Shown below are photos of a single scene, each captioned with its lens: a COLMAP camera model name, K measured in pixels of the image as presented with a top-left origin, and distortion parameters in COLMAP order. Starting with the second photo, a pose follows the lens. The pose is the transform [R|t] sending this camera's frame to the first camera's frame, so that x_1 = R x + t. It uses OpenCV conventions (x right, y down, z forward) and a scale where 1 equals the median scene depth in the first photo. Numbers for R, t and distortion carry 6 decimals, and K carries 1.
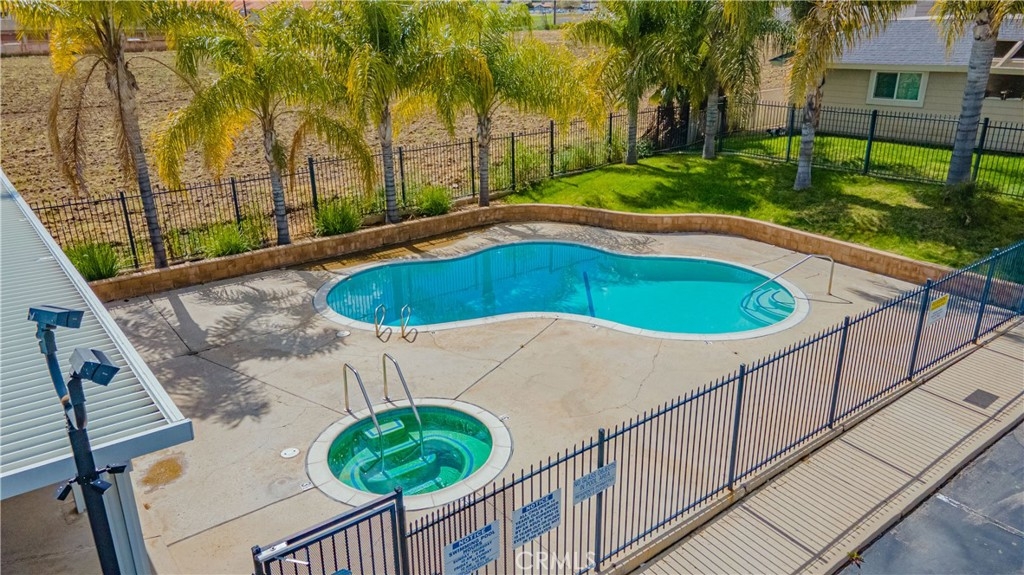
lens RADIAL K [[742.8, 0, 512.0], [0, 742.8, 287.5], [0, 0, 1]] dist [0.053080, 0.010836]
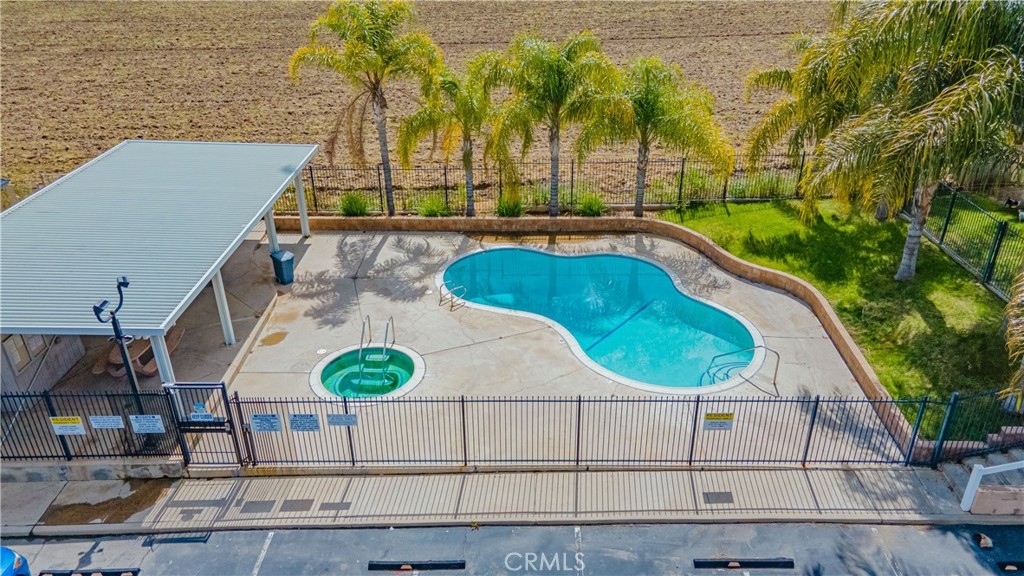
lens RADIAL K [[742.8, 0, 512.0], [0, 742.8, 288.0], [0, 0, 1]] dist [0.053080, 0.010836]
pose [[0.777985, 0.297217, -0.553536, 0.645038], [-0.217011, 0.953926, 0.207199, -0.256946], [0.589615, -0.041074, 0.806639, -0.138893]]
